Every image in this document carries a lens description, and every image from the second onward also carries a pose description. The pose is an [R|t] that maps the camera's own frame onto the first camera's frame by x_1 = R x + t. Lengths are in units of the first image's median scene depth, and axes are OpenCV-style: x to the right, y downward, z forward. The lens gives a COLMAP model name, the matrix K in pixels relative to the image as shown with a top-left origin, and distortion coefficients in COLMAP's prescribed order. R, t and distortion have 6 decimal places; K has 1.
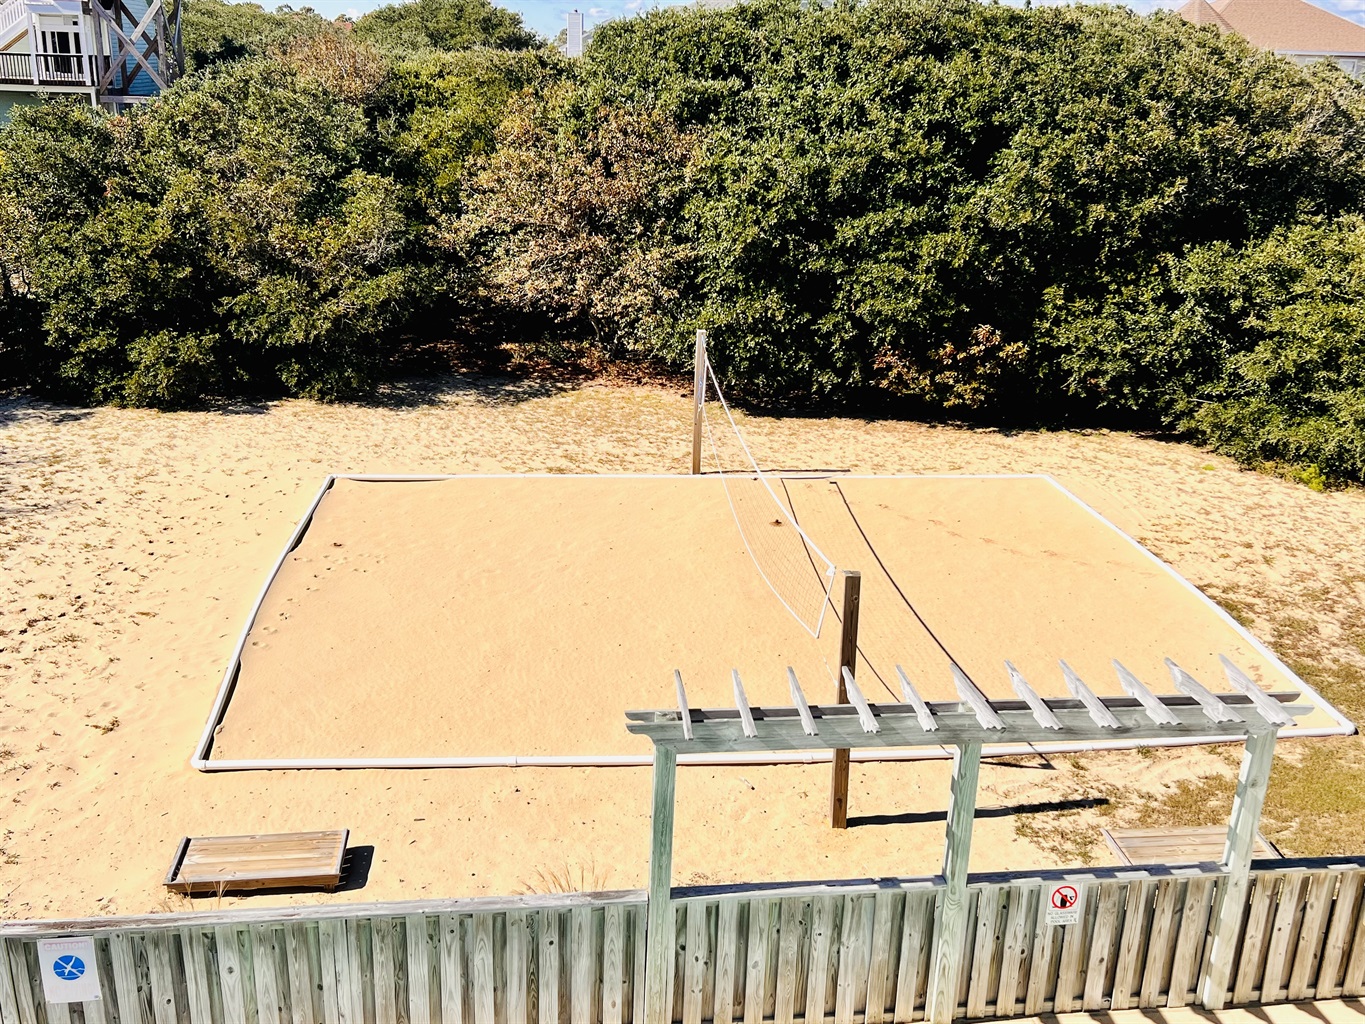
lens RADIAL K [[1322.9, 0, 682.5], [0, 1322.9, 512.0], [0, 0, 1]] dist [0.088137, -0.162625]
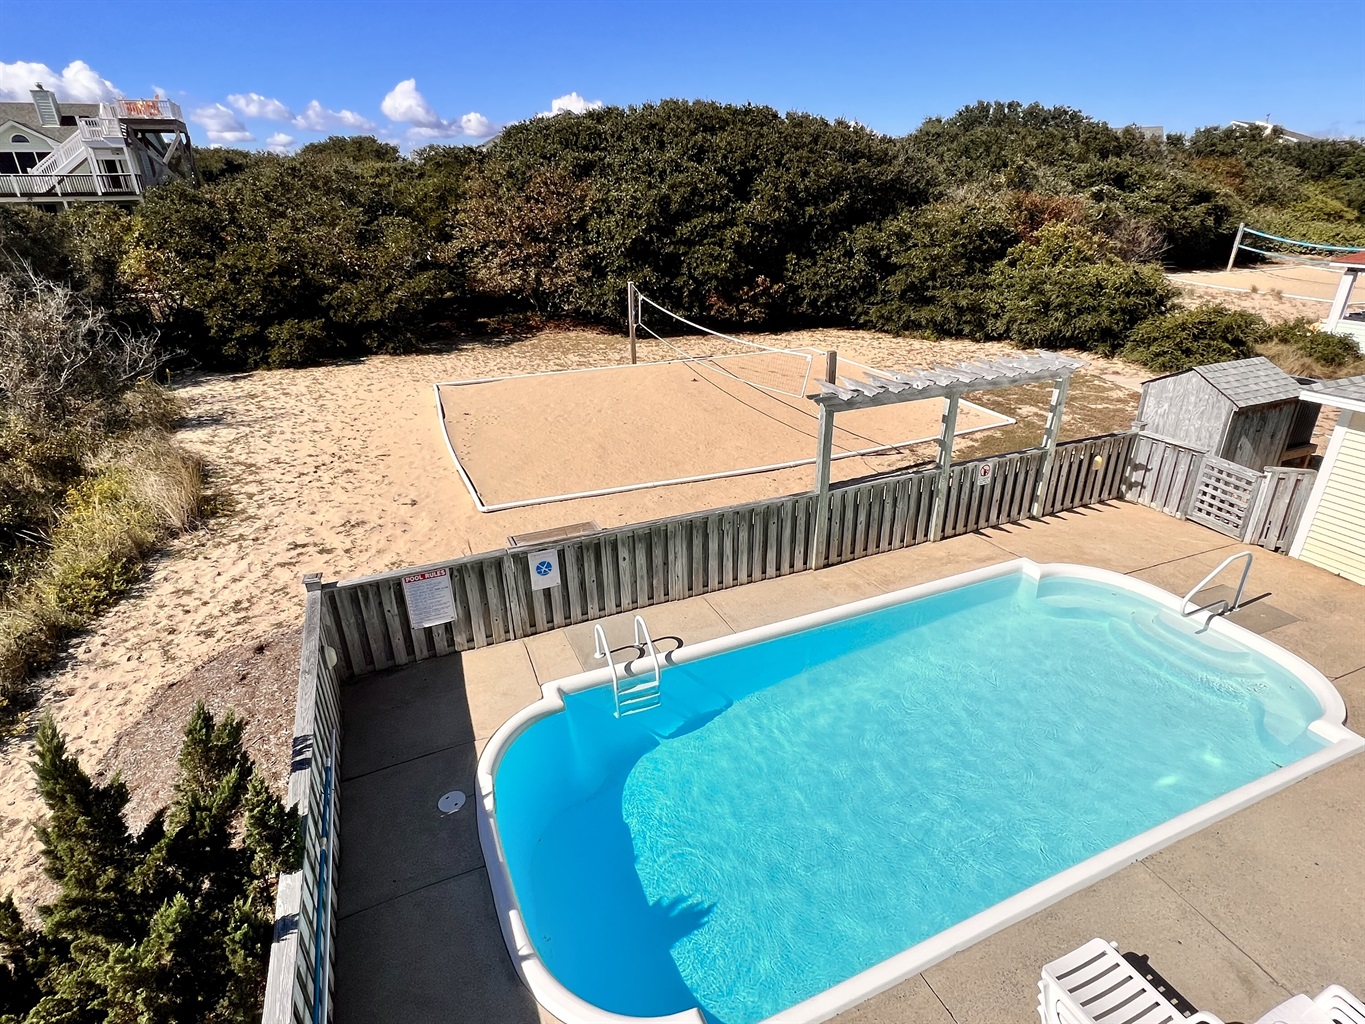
lens RADIAL K [[736.6, 0, 682.5], [0, 736.6, 512.0], [0, 0, 1]] dist [-0.003737, -0.000378]
pose [[0.958325, -0.153411, 0.240995, -0.182262], [0.131874, 0.985881, 0.103185, 0.067188], [-0.253423, -0.067104, 0.965025, -0.001966]]
